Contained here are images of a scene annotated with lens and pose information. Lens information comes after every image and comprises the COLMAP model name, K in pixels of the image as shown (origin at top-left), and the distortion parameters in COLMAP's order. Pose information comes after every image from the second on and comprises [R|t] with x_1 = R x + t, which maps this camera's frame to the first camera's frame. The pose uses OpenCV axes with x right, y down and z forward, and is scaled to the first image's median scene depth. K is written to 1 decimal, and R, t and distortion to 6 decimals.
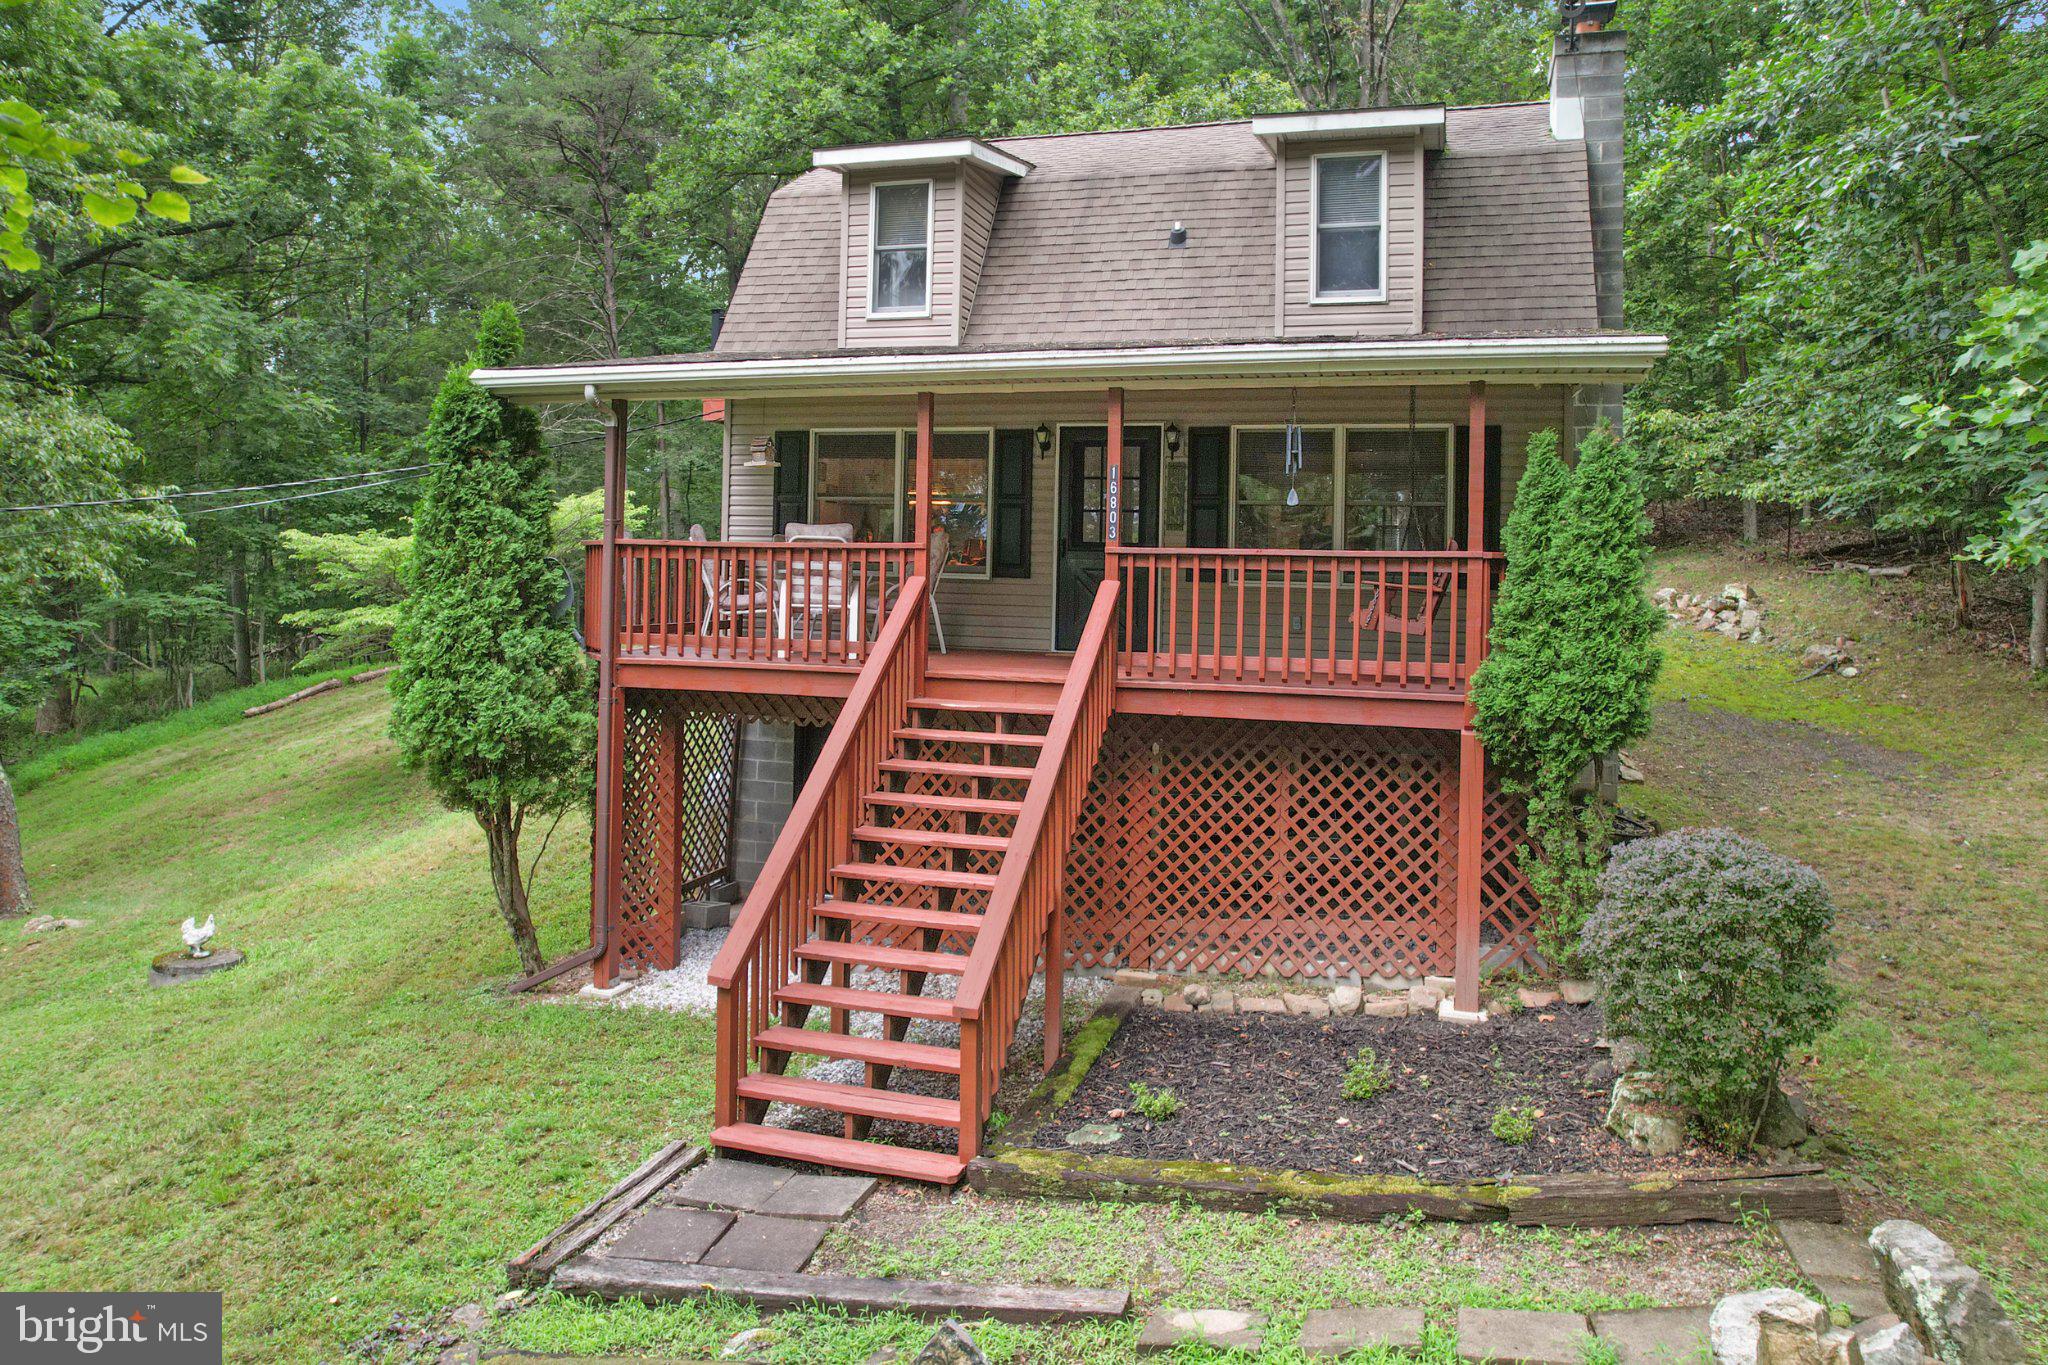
lens RADIAL K [[1384.5, 0, 963.1], [0, 1384.5, 610.7], [0, 0, 1]] dist [-0.043604, 0.002505]
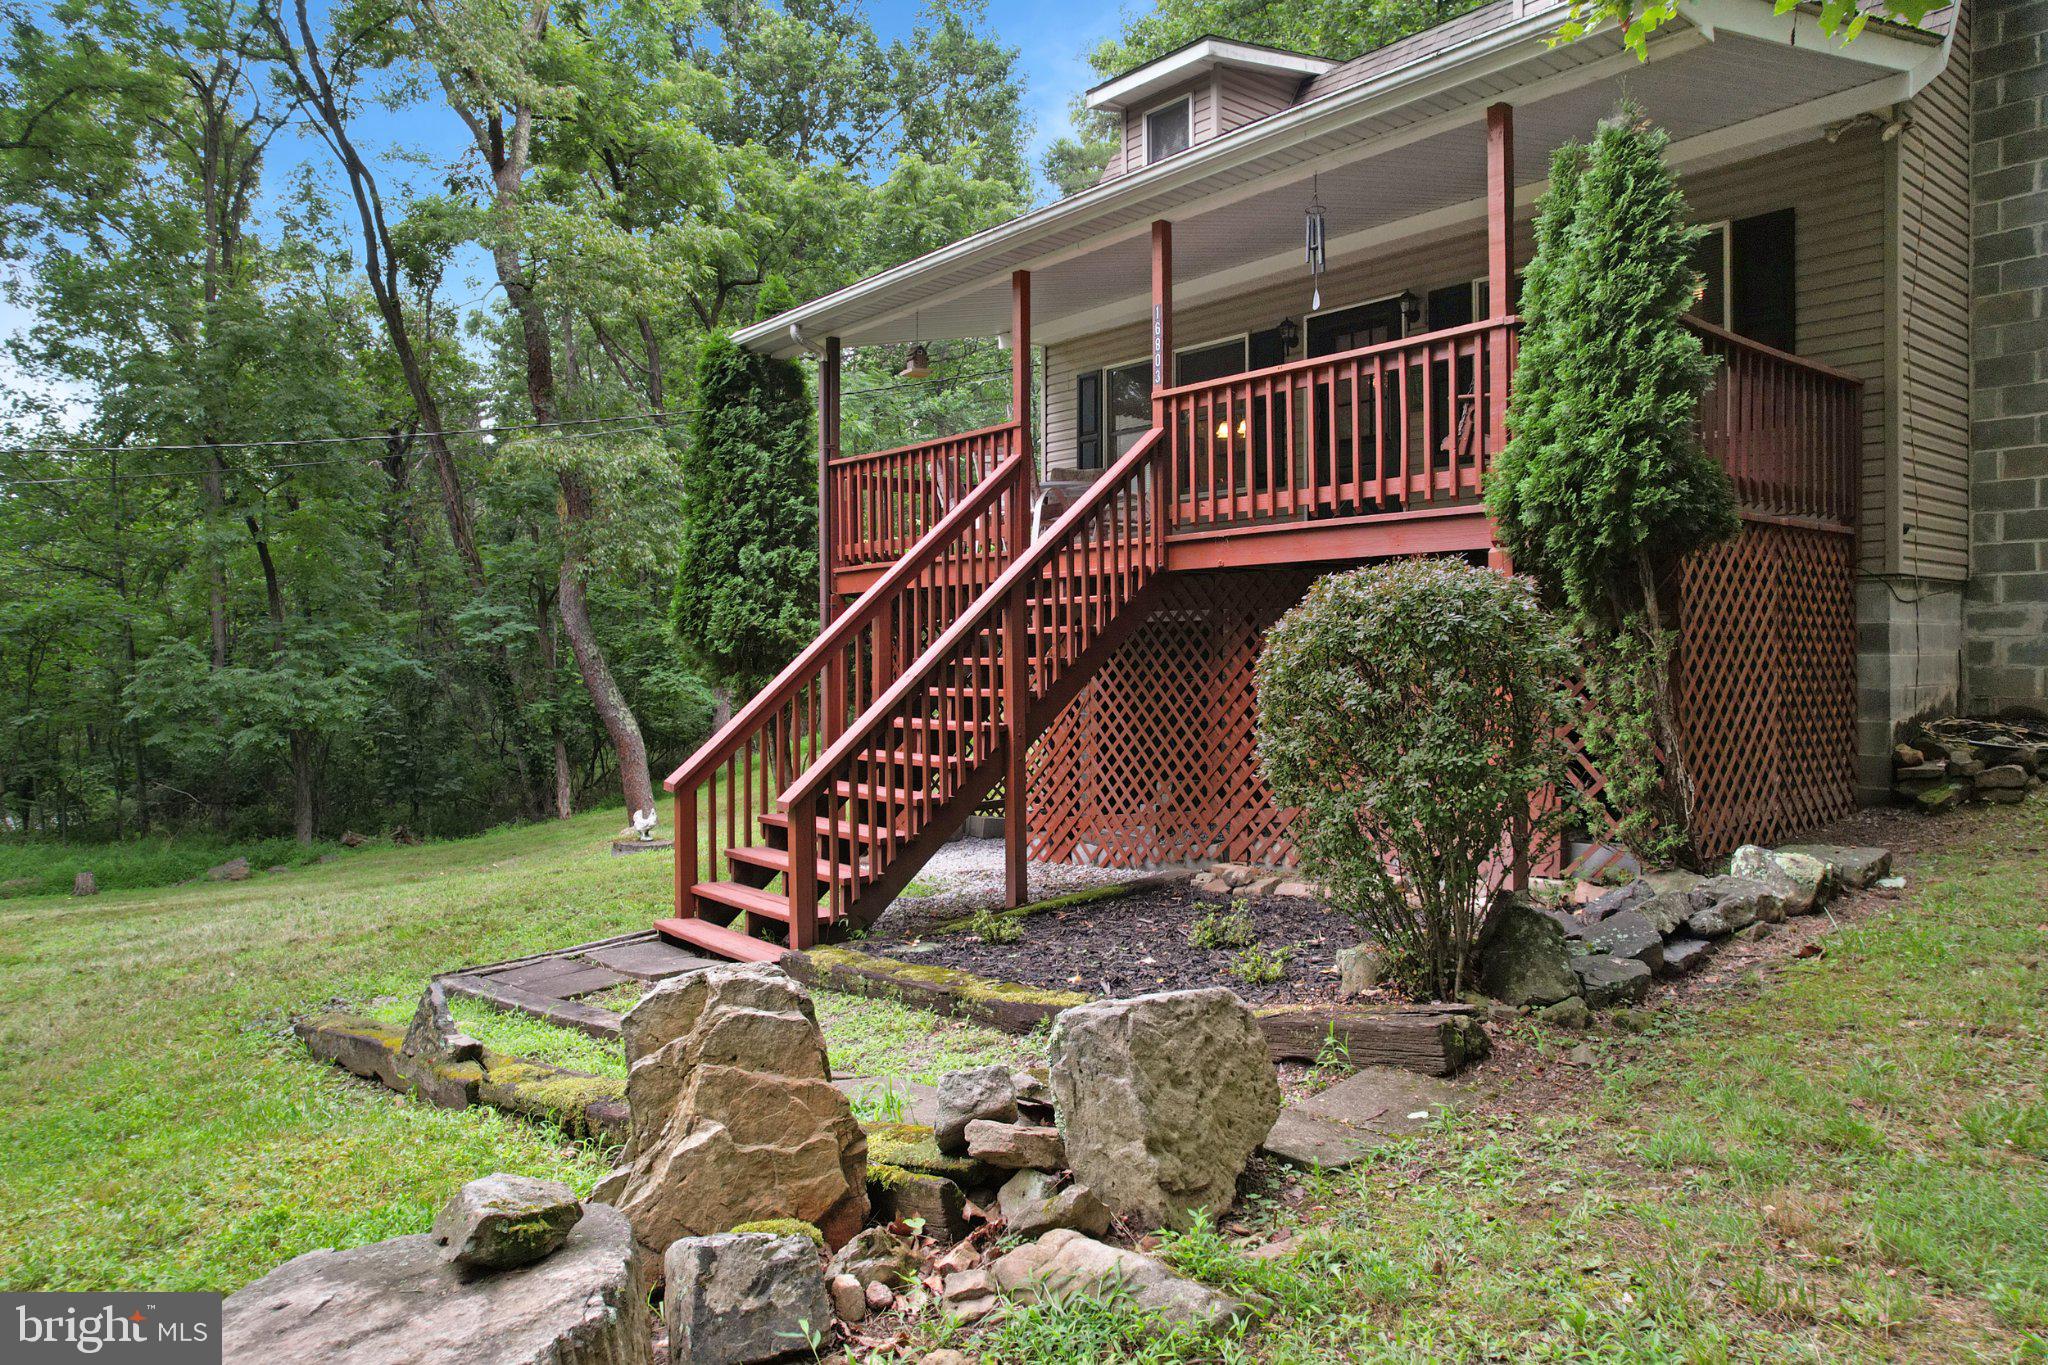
lens RADIAL K [[1301.4, 0, 958.1], [0, 1301.4, 684.0], [0, 0, 1]] dist [-0.036104, -0.000222]
pose [[0.839207, -0.010172, -0.543717, 0.427780], [0.012939, 0.999915, 0.001265, 0.134727], [0.543658, -0.008097, 0.839268, 0.174447]]
